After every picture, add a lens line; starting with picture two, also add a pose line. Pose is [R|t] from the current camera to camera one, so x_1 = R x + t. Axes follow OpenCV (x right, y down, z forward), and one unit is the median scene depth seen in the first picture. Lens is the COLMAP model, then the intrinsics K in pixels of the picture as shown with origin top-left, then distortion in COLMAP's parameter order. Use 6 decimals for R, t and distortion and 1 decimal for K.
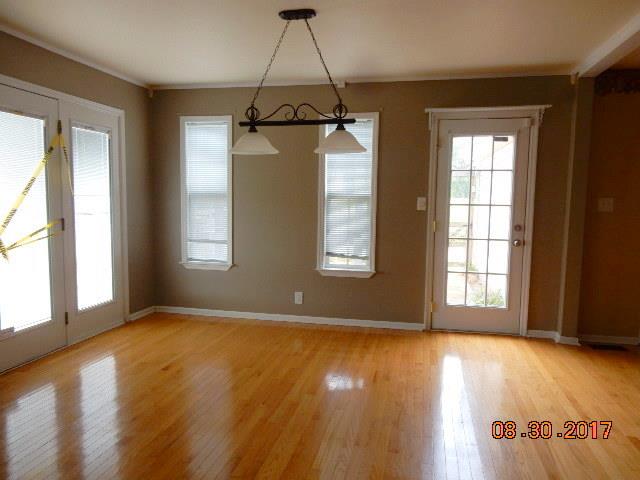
lens RADIAL K [[471.9, 0, 311.8], [0, 471.9, 240.9], [0, 0, 1]] dist [0.005486, 0.001601]
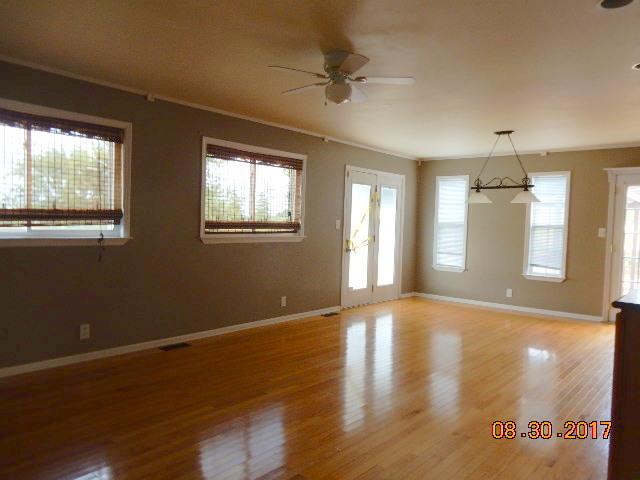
lens RADIAL K [[472.4, 0, 320.0], [0, 472.4, 240.0], [0, 0, 1]] dist [0.010483, 0.002935]
pose [[0.887302, 0.030141, -0.460204, 0.135057], [-0.059741, 0.996966, -0.049889, 0.067779], [0.457304, 0.071760, 0.886410, -0.678181]]
